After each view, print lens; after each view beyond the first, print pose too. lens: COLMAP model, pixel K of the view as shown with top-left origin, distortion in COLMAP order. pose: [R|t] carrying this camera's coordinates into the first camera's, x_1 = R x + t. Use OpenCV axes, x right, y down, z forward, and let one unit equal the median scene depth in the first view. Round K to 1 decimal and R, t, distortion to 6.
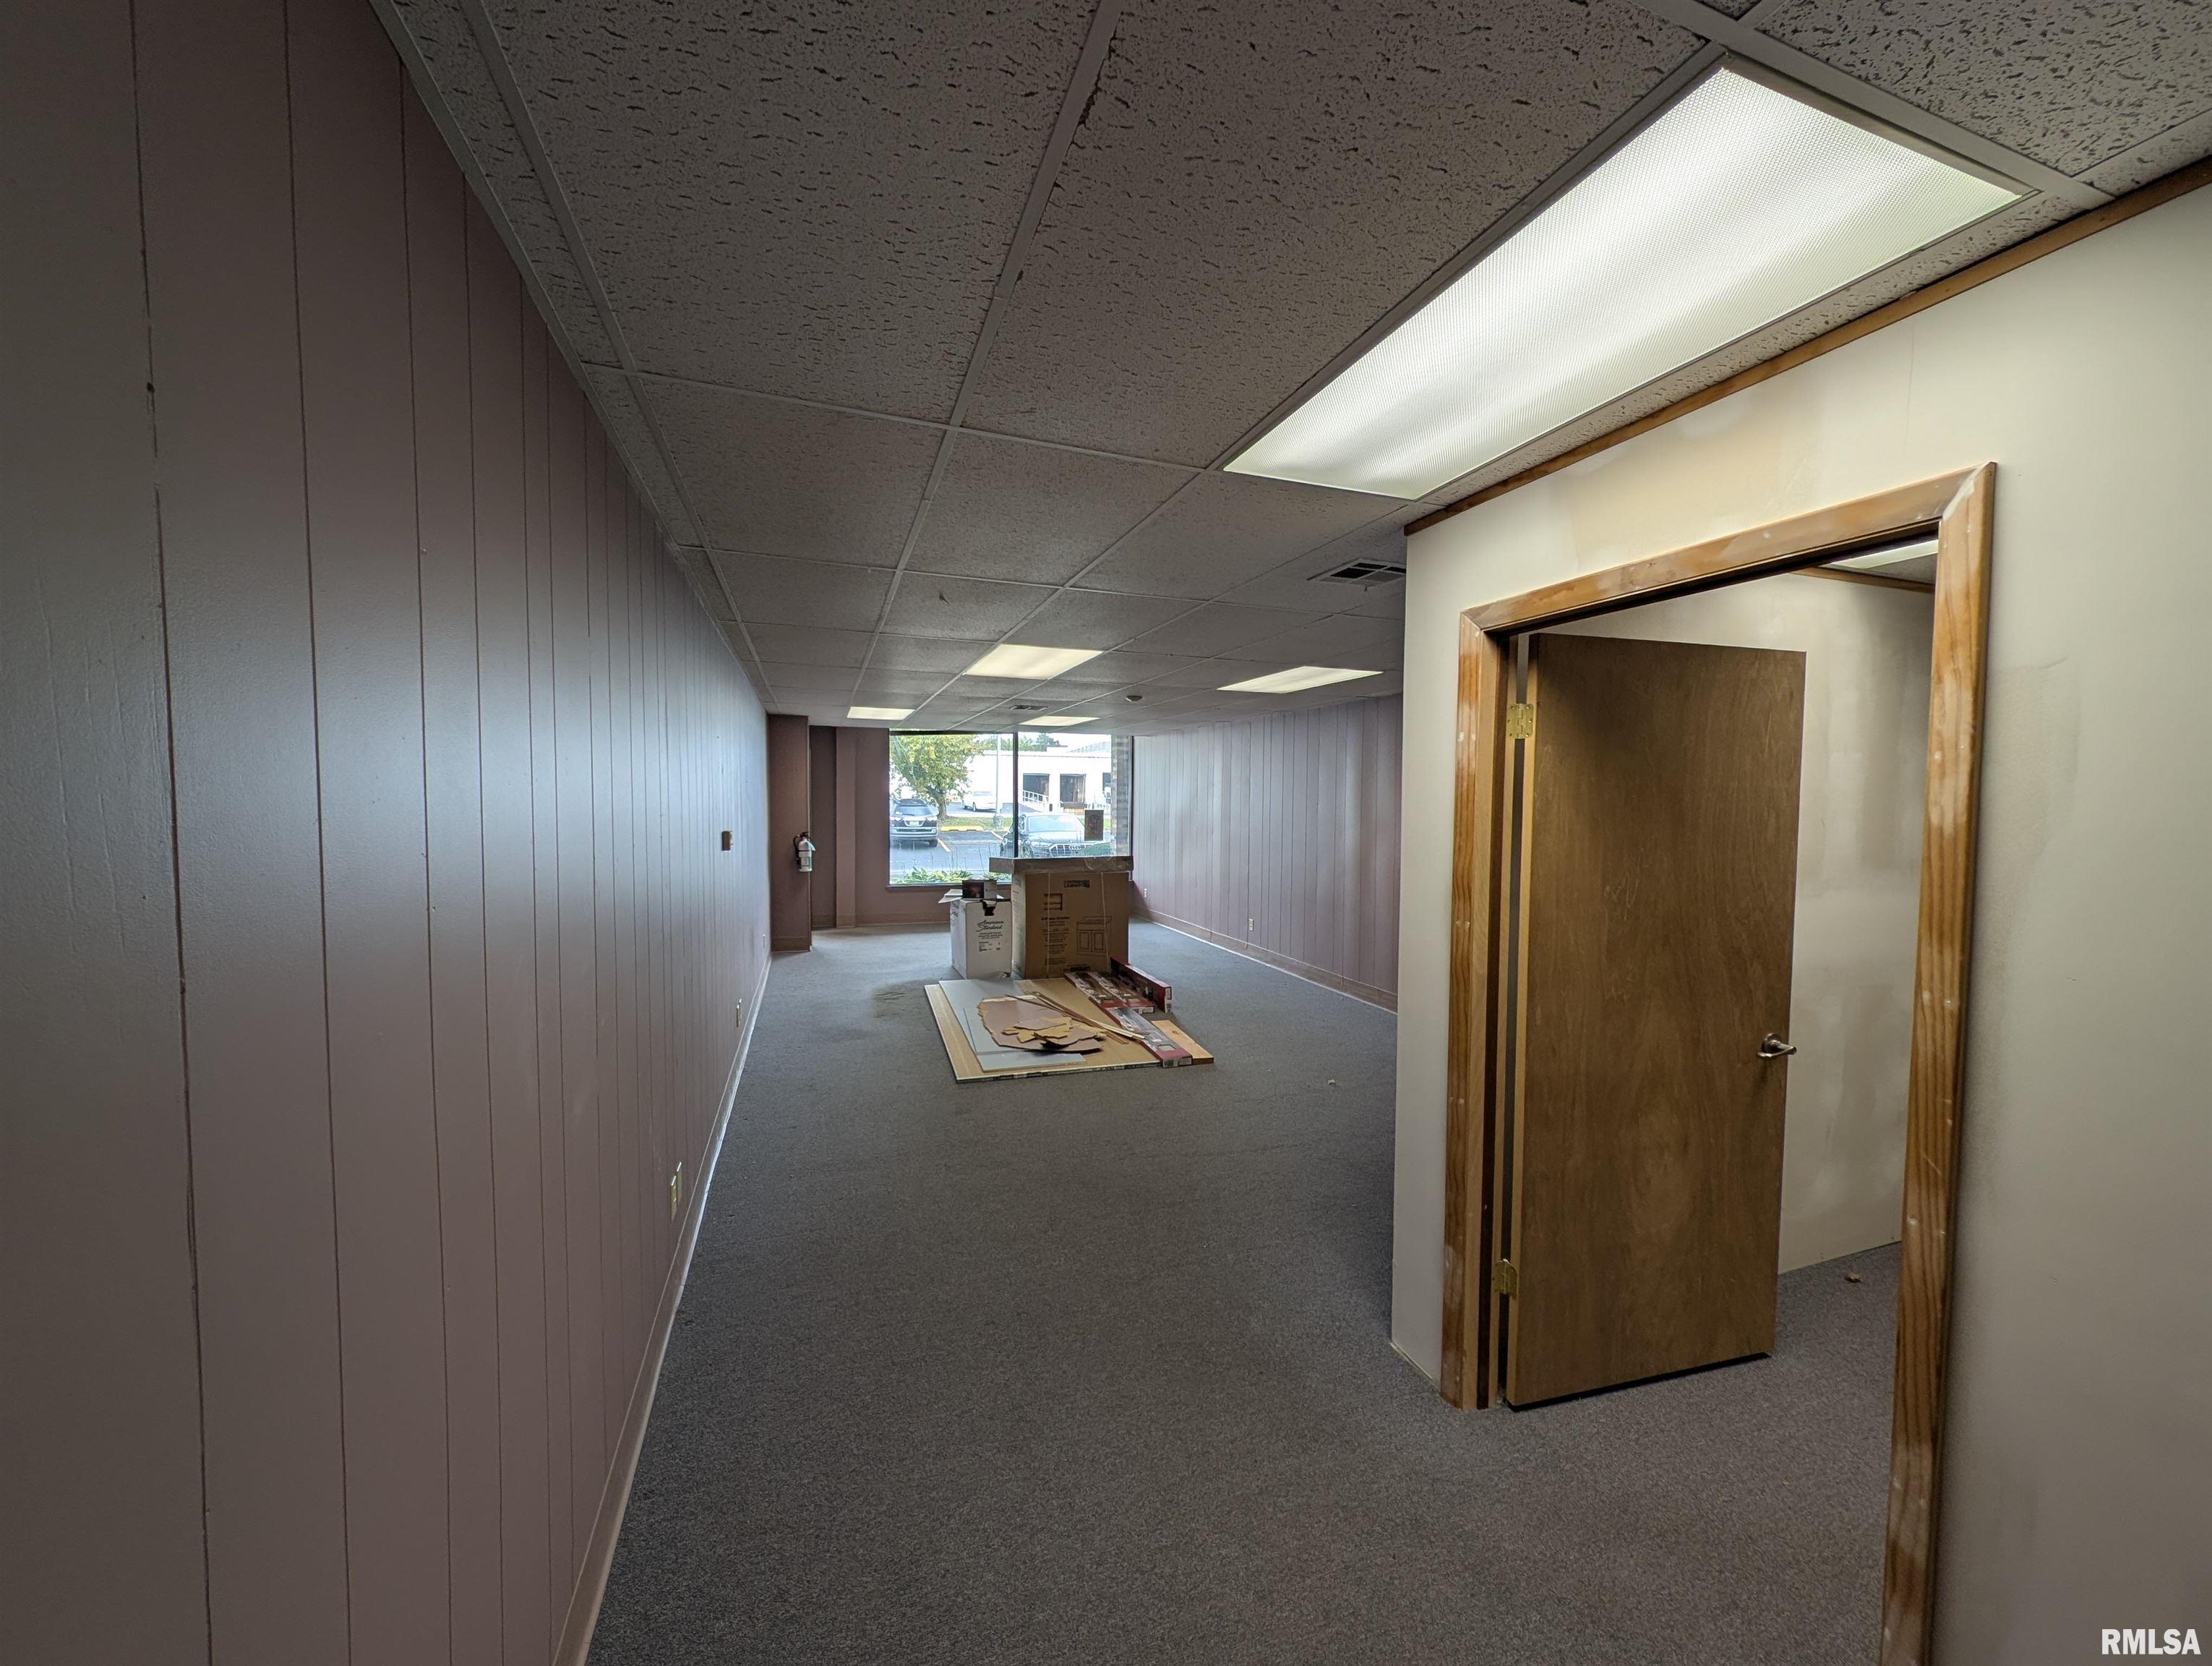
lens RADIAL K [[837.1, 0, 1115.3], [0, 837.1, 836.3], [0, 0, 1]] dist [0.001438, 0.000028]
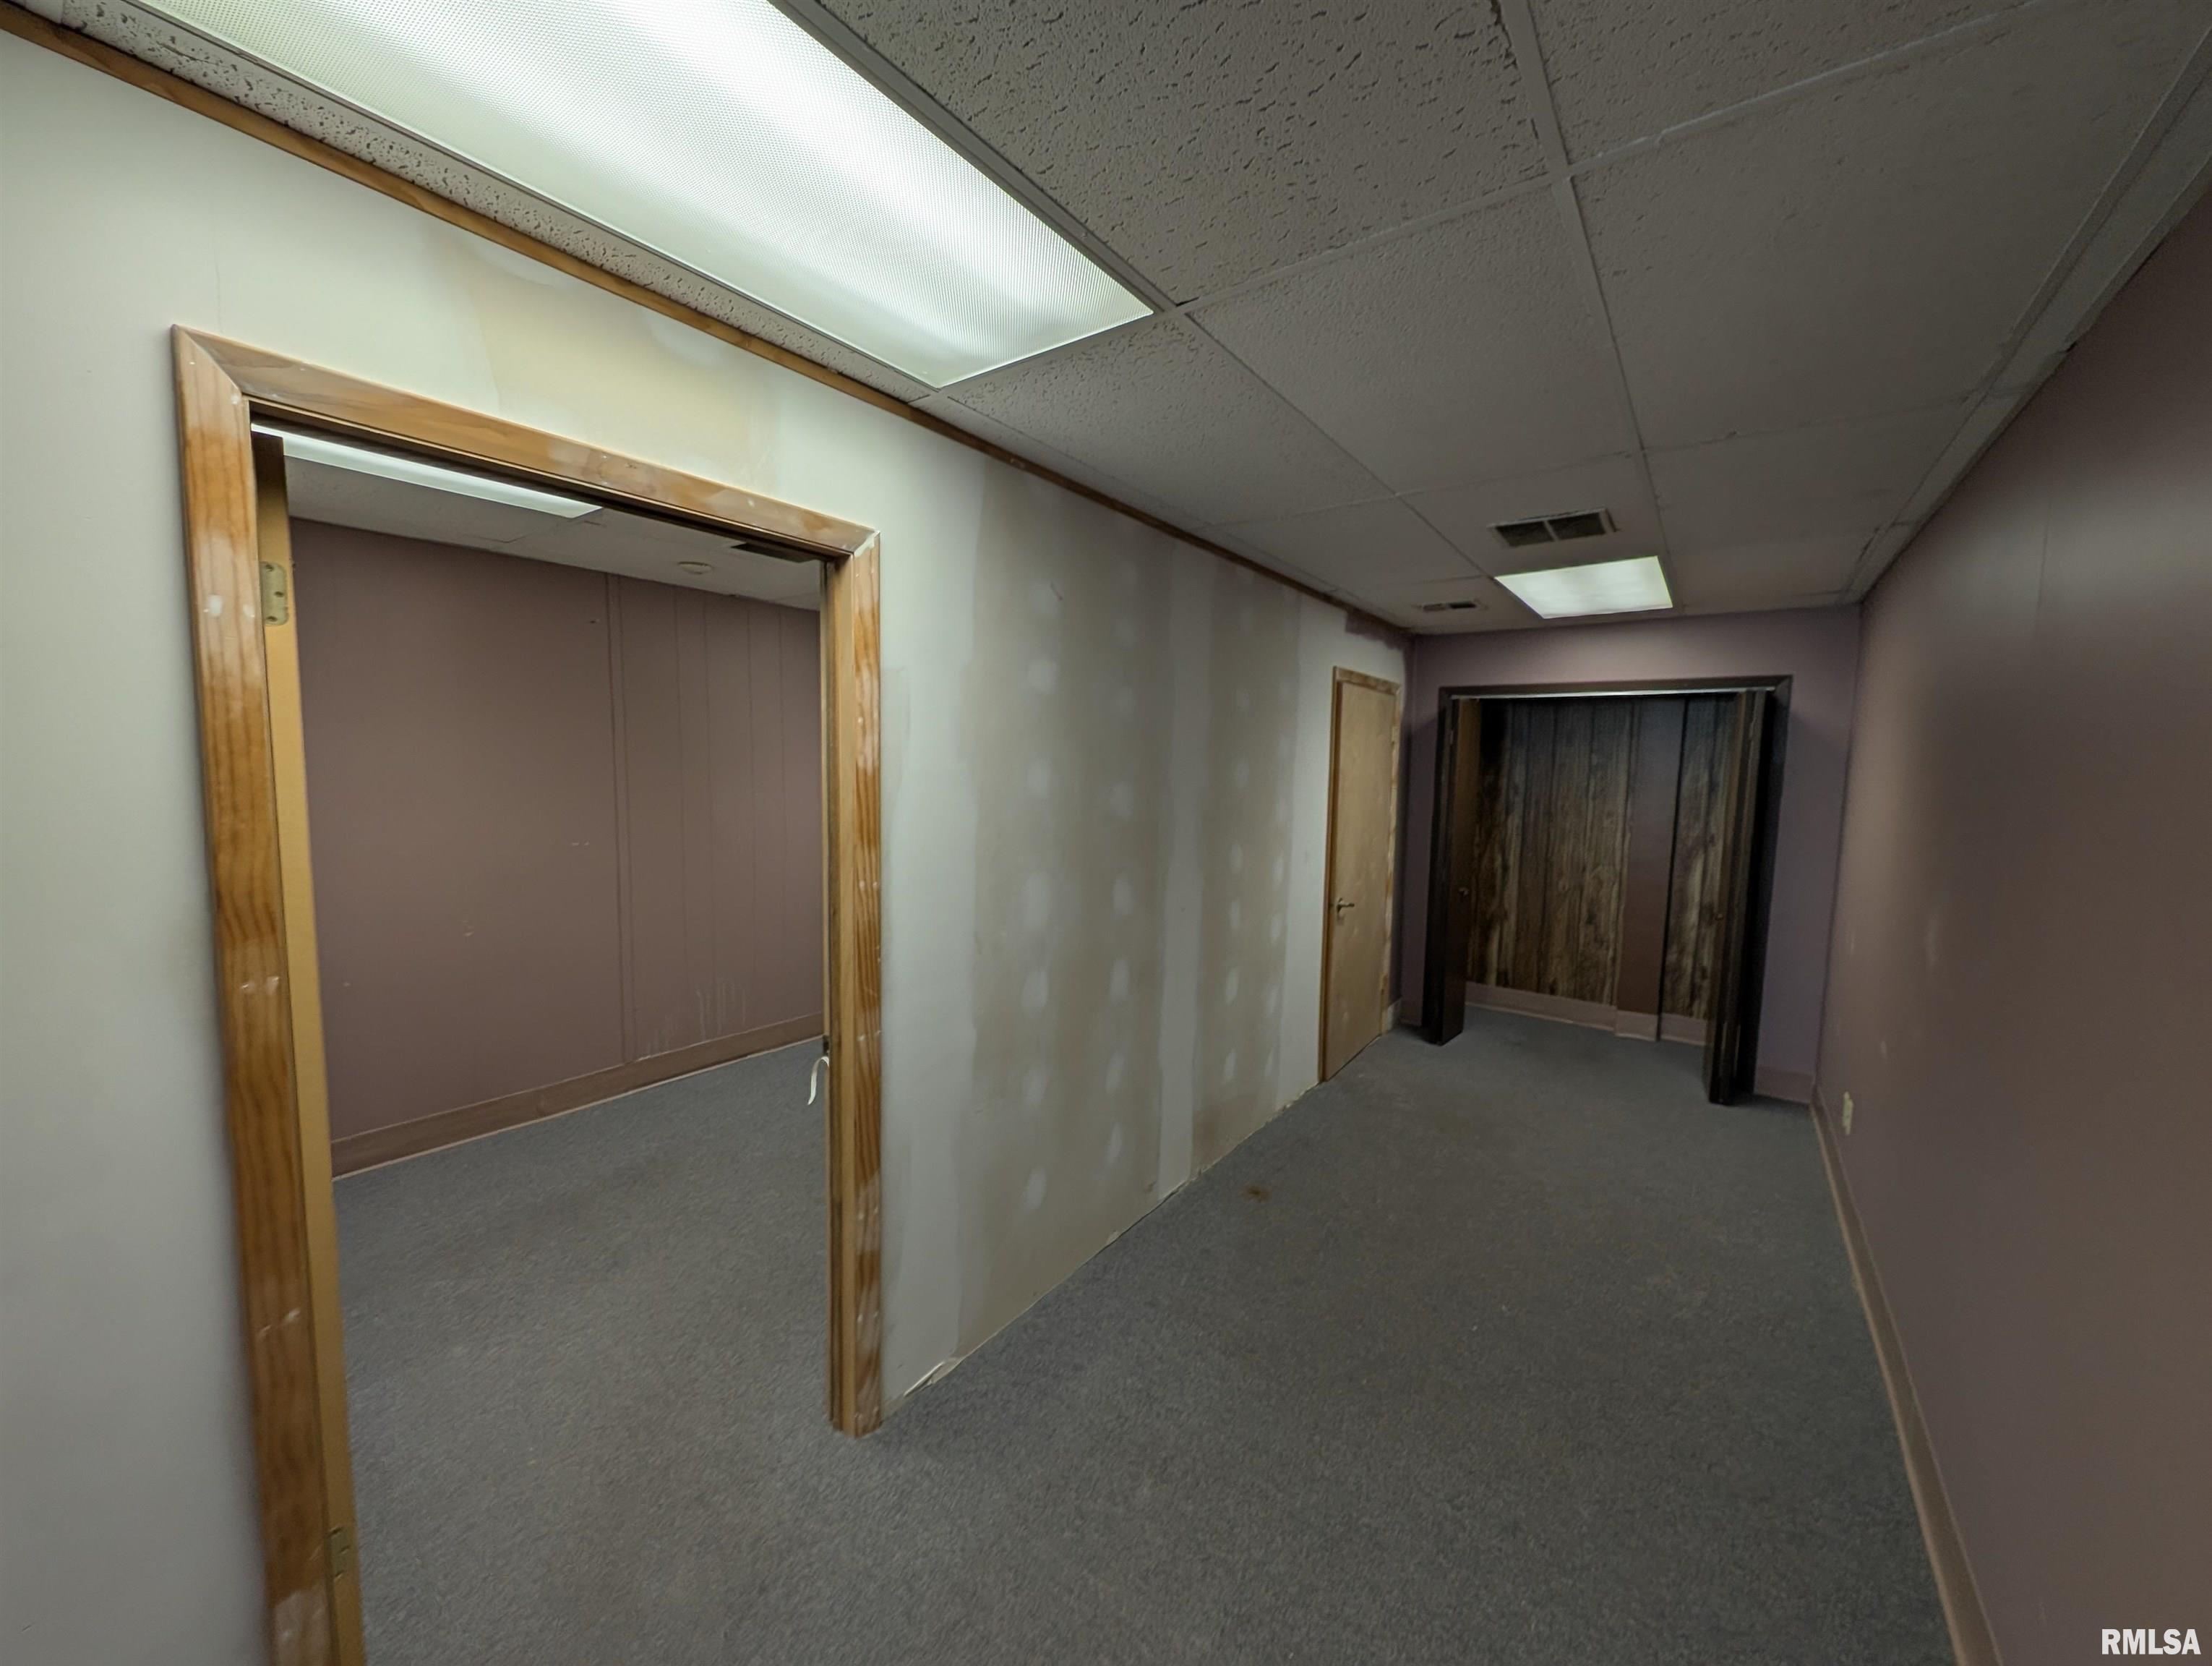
lens RADIAL K [[837.1, 0, 1107.7], [0, 837.1, 836.5], [0, 0, 1]] dist [0.001438, 0.000028]
pose [[-0.567825, -0.094488, 0.817708, -0.365105], [0.014028, 0.992135, 0.124384, -0.053622], [-0.823029, 0.082099, -0.562034, 1.130699]]
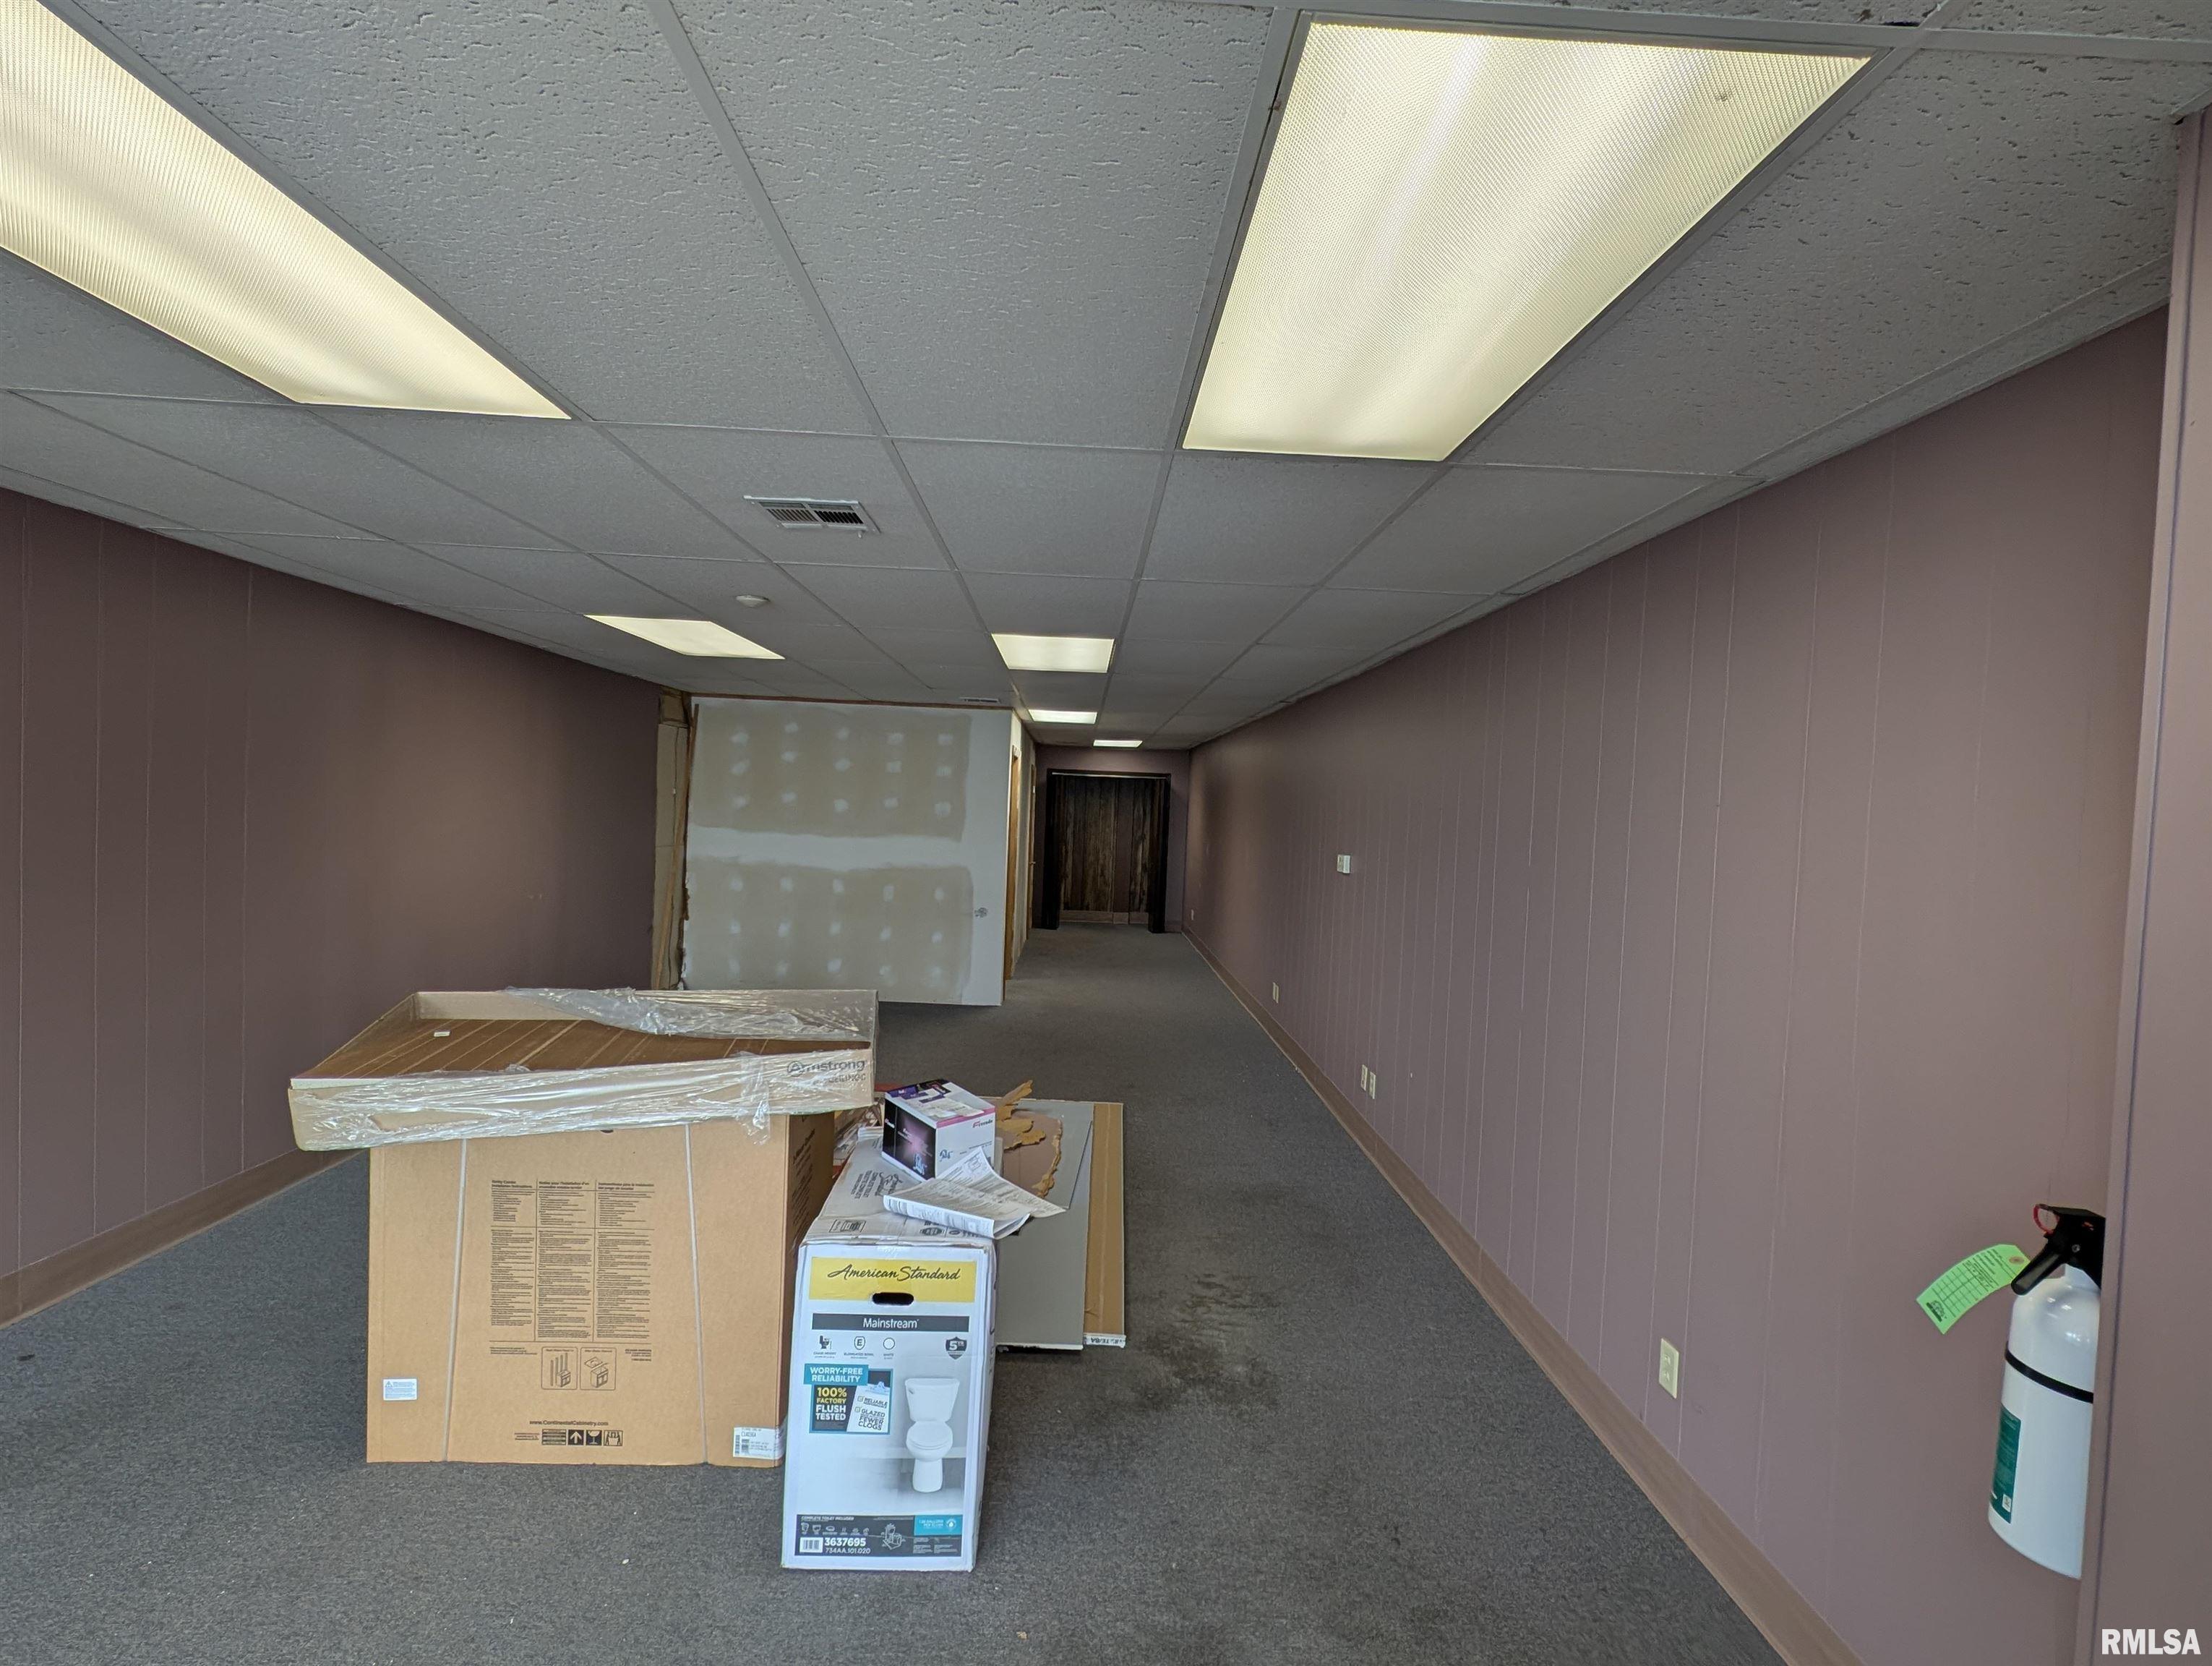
lens RADIAL K [[837.1, 0, 1109.7], [0, 837.1, 830.9], [0, 0, 1]] dist [0.001438, 0.000028]
pose [[-0.950006, -0.050977, 0.308041, -0.492170], [-0.033863, 0.997584, 0.060654, -0.065516], [-0.310388, 0.047190, -0.949438, 1.750654]]
